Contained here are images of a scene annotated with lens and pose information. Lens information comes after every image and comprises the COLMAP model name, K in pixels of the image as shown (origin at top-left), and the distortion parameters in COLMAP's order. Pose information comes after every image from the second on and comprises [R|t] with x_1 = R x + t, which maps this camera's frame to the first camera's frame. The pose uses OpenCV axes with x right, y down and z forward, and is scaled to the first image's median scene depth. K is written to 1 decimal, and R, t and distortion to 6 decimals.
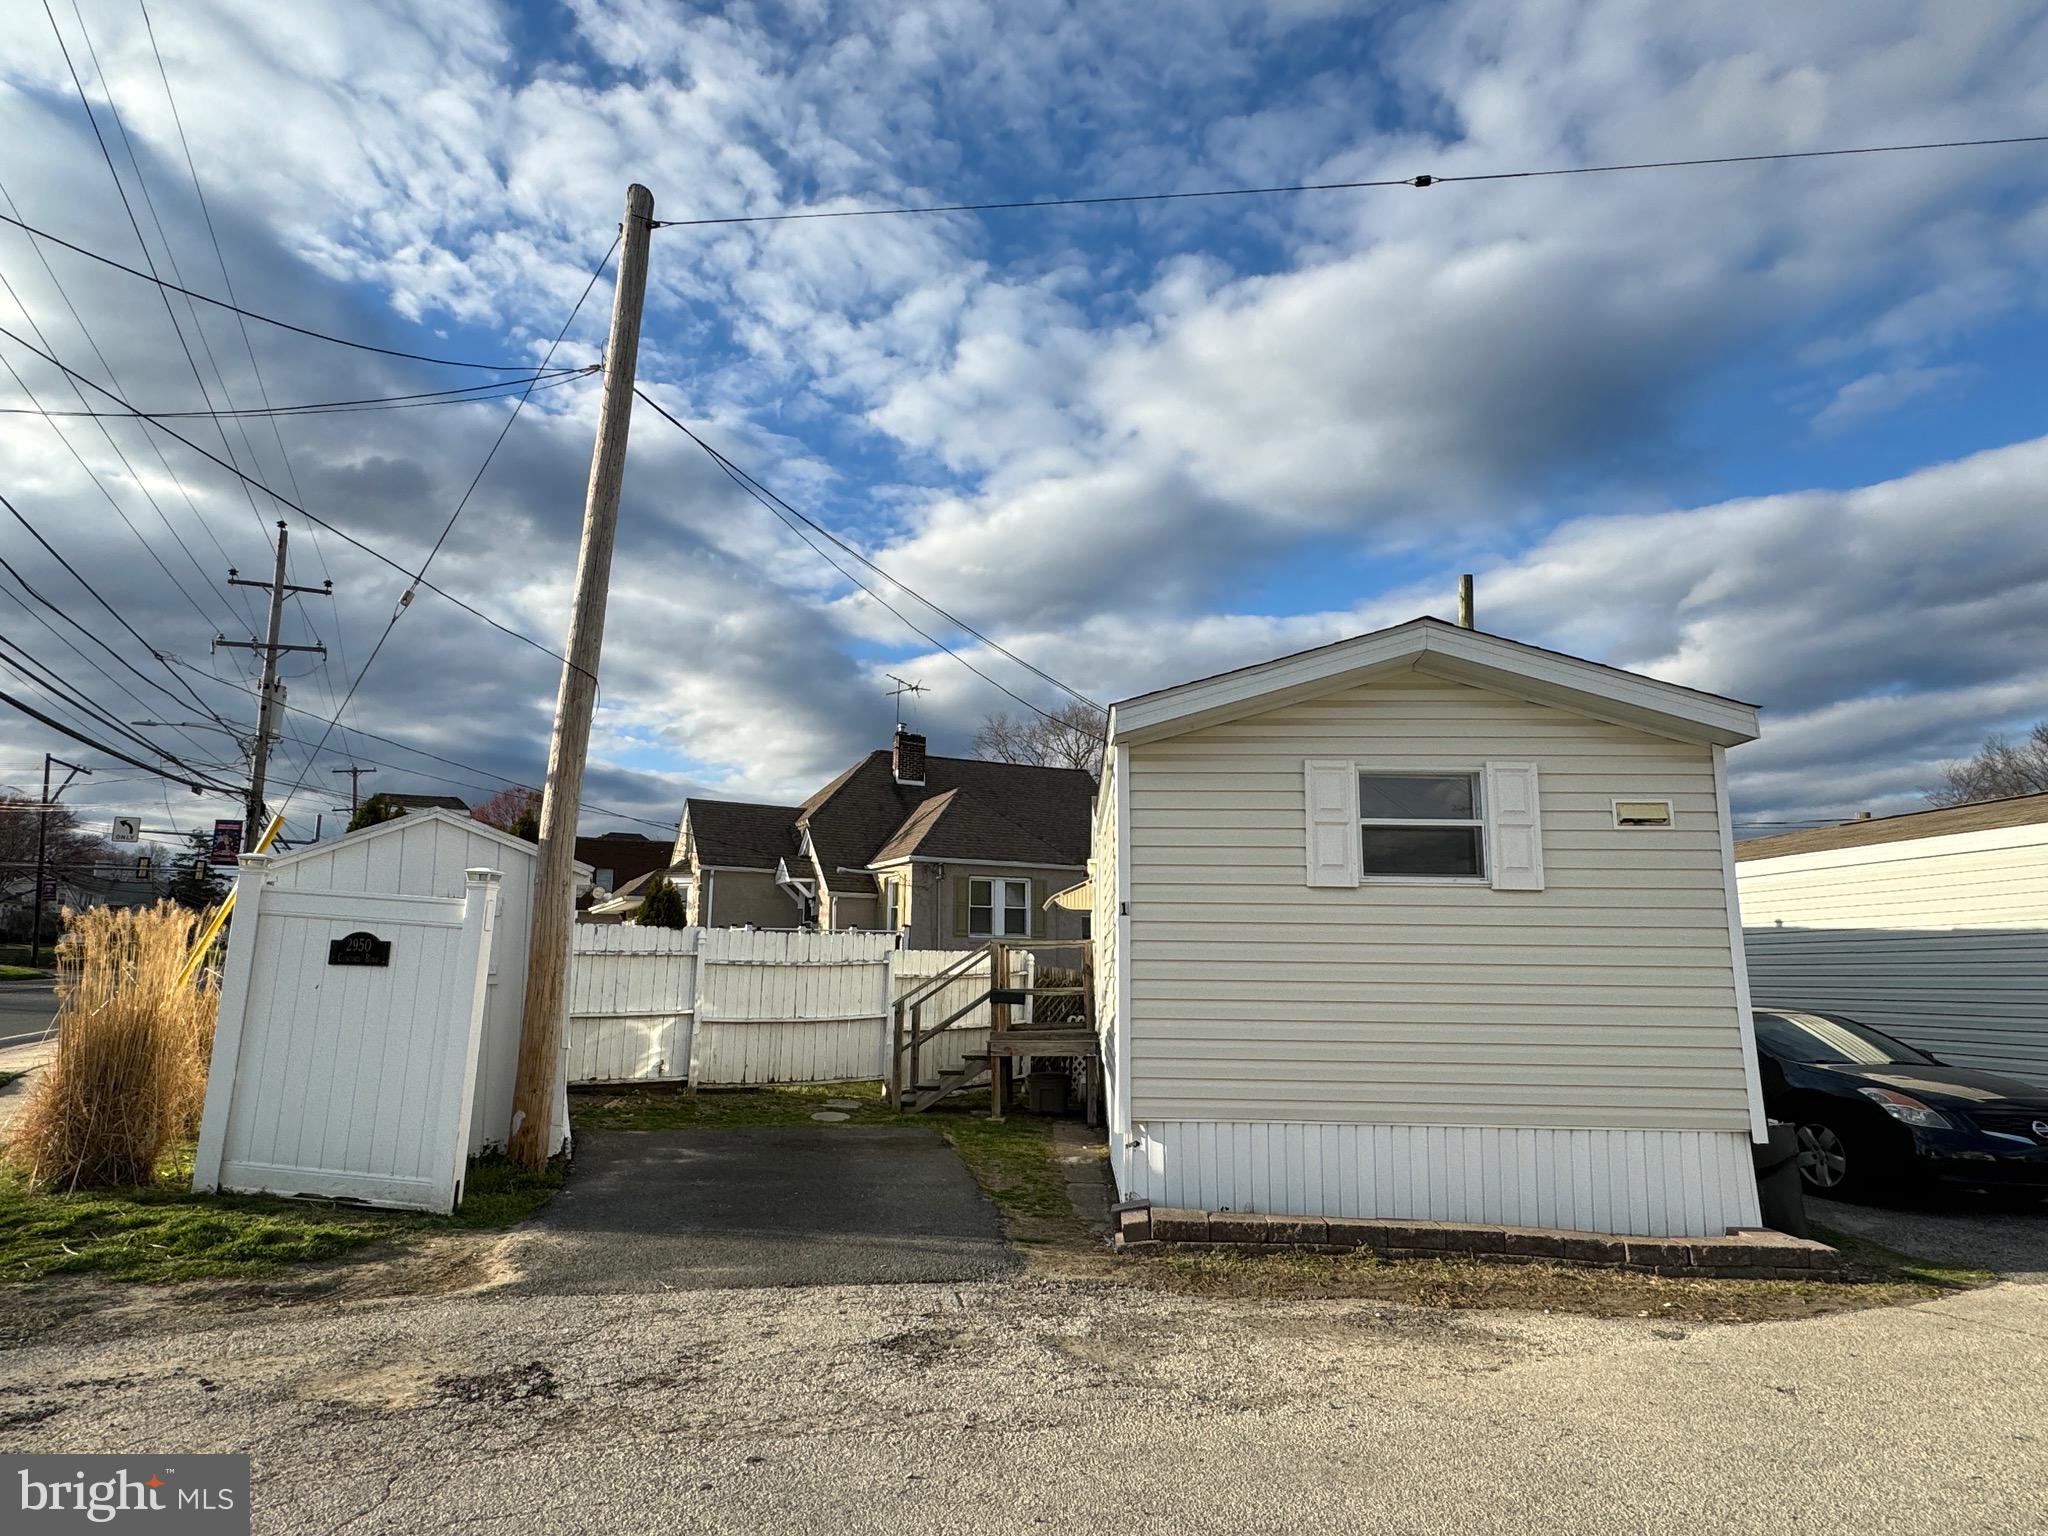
lens RADIAL K [[1101.4, 0, 1040.5], [0, 1101.4, 772.3], [0, 0, 1]] dist [-0.004155, 0.001105]
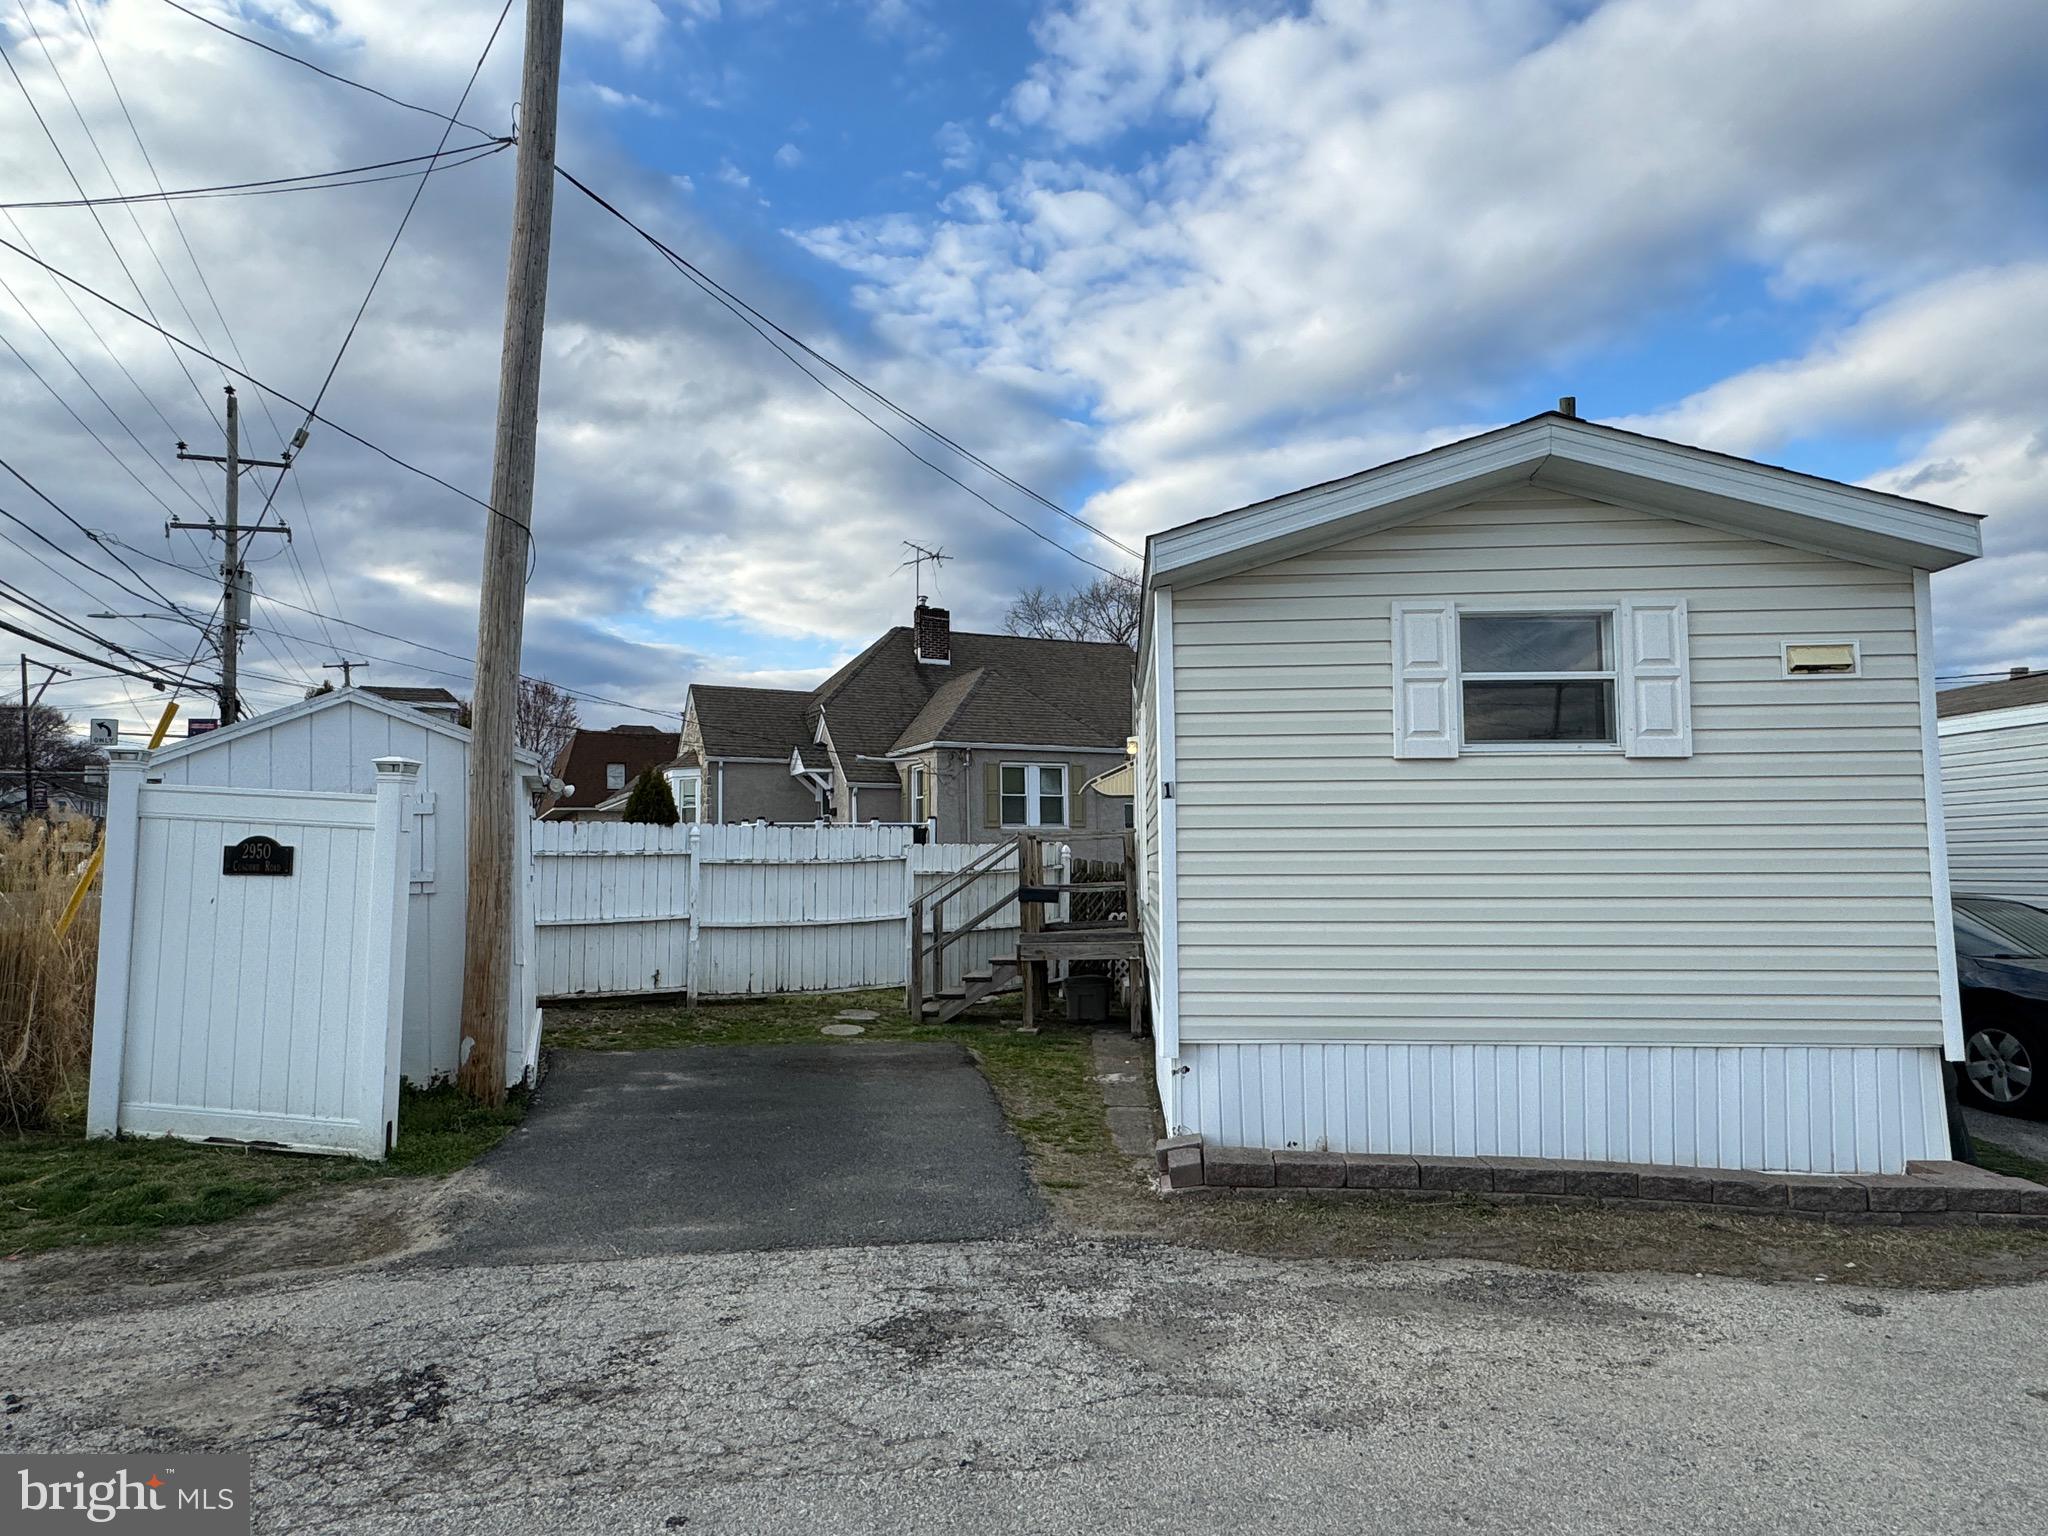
lens RADIAL K [[1173.9, 0, 1048.1], [0, 1173.9, 774.4], [0, 0, 1]] dist [-0.005138, 0.002196]
pose [[0.999362, -0.019971, -0.029613, 0.013702], [0.022914, 0.994457, 0.102615, 0.021216], [0.027400, -0.103228, 0.994280, 0.135188]]
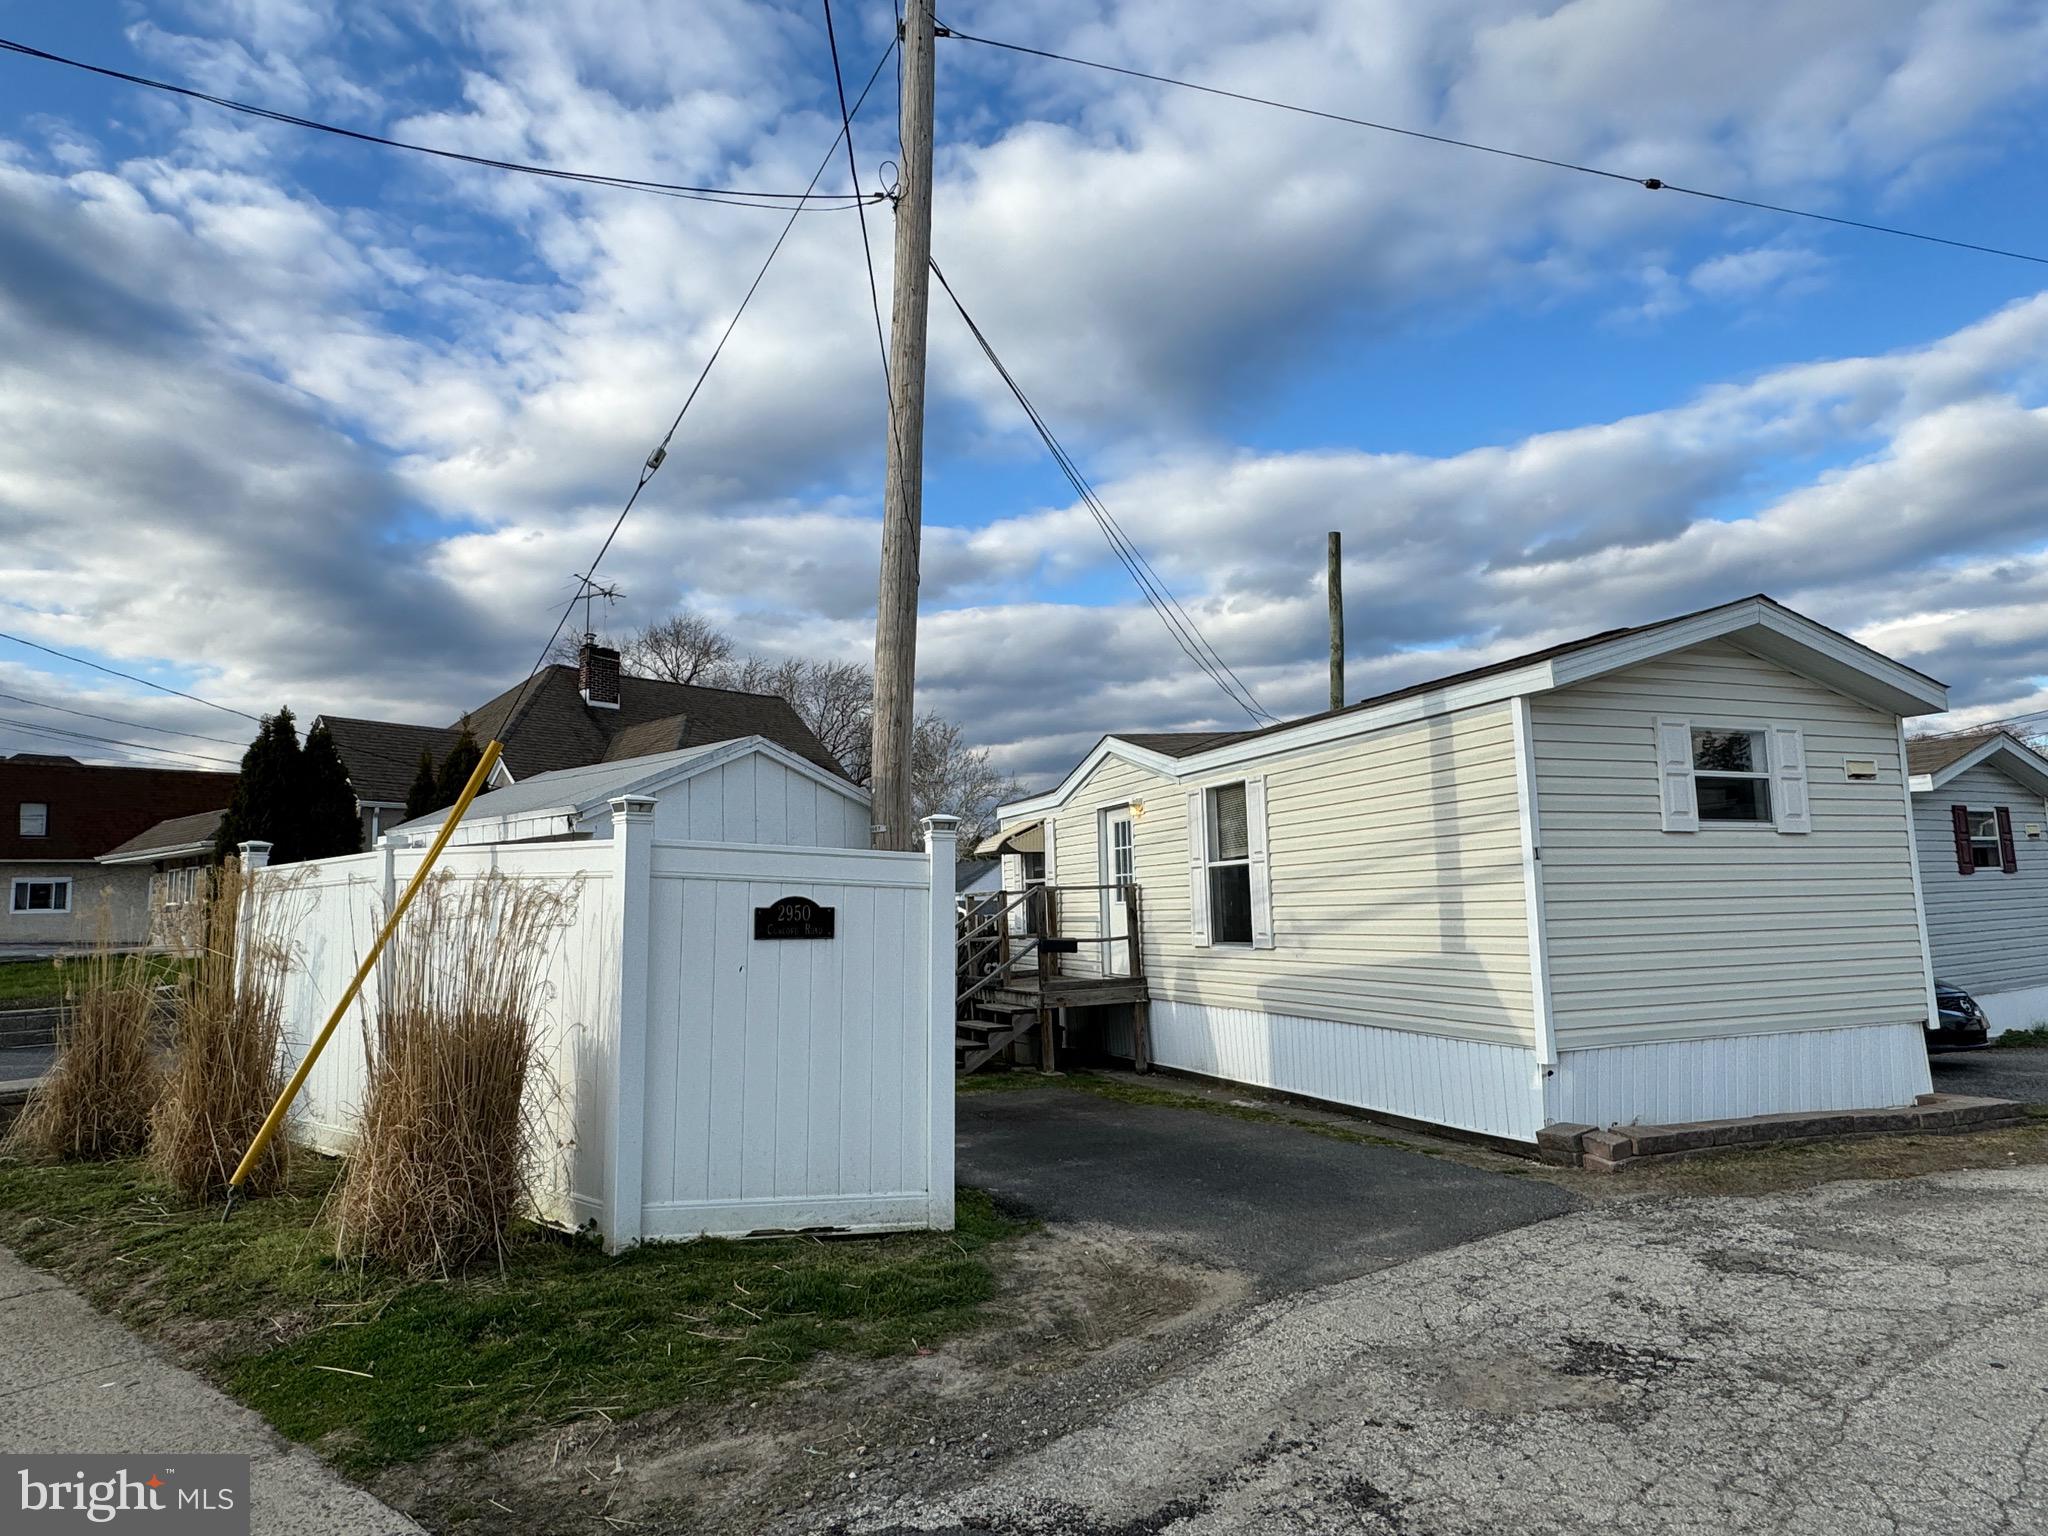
lens RADIAL K [[1173.9, 0, 1014.1], [0, 1173.9, 763.5], [0, 0, 1]] dist [-0.005138, 0.002196]
pose [[0.918299, 0.016532, 0.395542, -0.832631], [-0.037593, 0.998254, 0.045554, 0.006776], [-0.394099, -0.056702, 0.917317, 0.181324]]
